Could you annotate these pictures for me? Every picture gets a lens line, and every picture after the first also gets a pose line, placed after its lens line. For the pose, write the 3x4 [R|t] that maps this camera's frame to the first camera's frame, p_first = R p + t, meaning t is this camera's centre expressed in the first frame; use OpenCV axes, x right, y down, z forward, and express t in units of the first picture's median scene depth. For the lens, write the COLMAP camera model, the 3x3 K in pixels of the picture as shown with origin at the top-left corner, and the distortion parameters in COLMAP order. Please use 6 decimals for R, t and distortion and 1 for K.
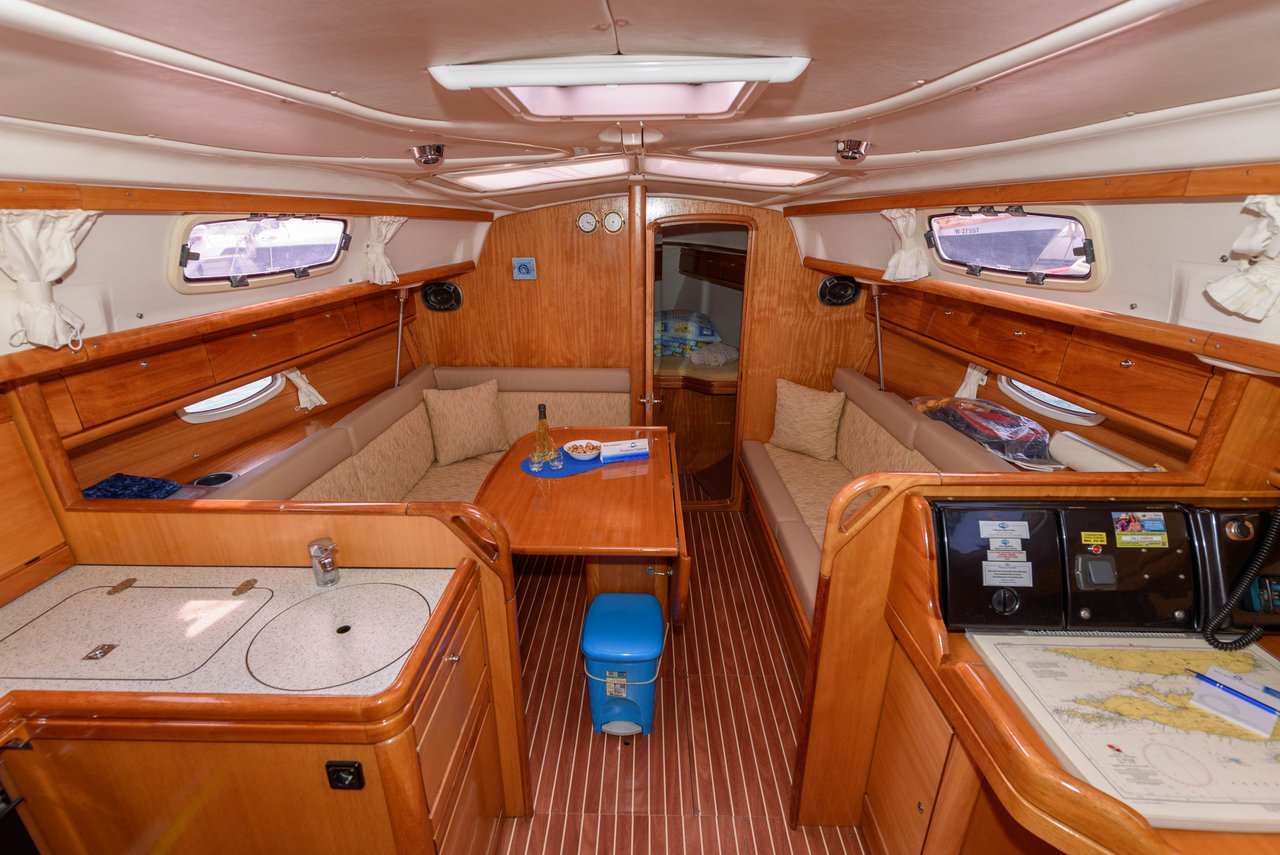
lens RADIAL K [[589.0, 0, 621.9], [0, 589.0, 470.9], [0, 0, 1]] dist [0.003825, 0.000019]
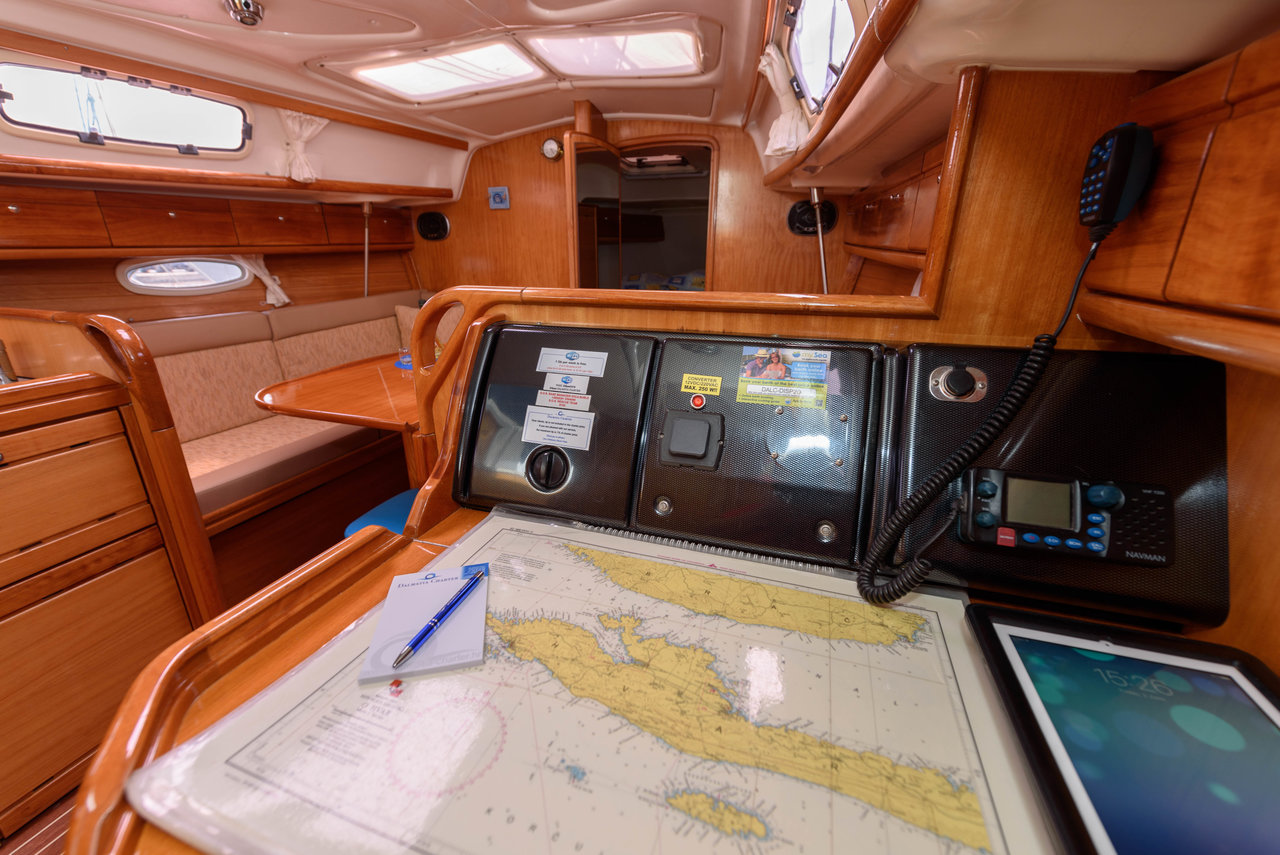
lens RADIAL K [[524.8, 0, 633.2], [0, 524.8, 435.4], [0, 0, 1]] dist [0.000236, -0.000143]
pose [[0.956707, 0.108747, -0.269973, 0.451022], [-0.122672, 0.991823, -0.035199, 0.098173], [0.263937, 0.066793, 0.962224, 0.242967]]
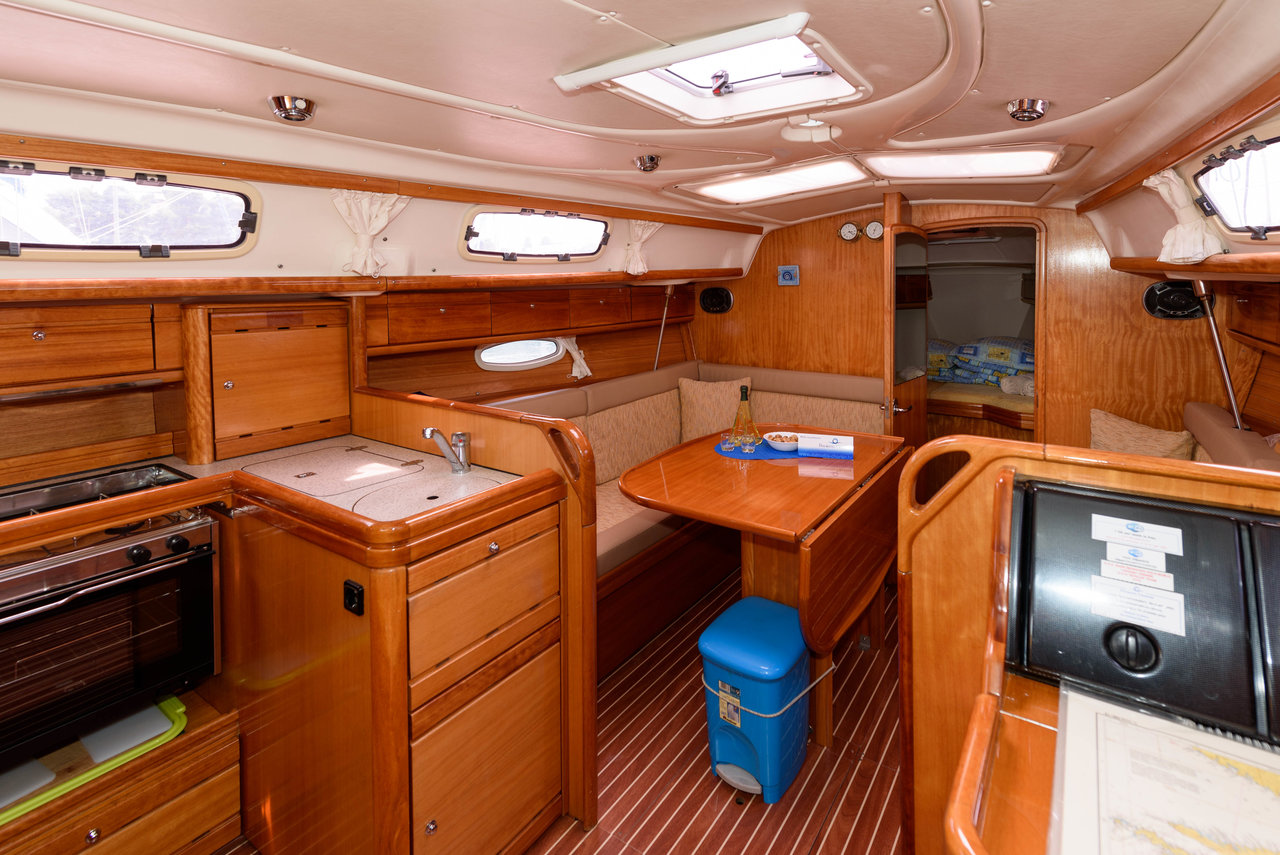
lens RADIAL K [[616.2, 0, 668.0], [0, 616.2, 303.3], [0, 0, 1]] dist [0.011177, -0.000546]
pose [[0.848747, 0.018539, -0.528474, 0.291713], [-0.203973, 0.933523, -0.294838, 0.087665], [0.487877, 0.358037, 0.796107, 0.050263]]
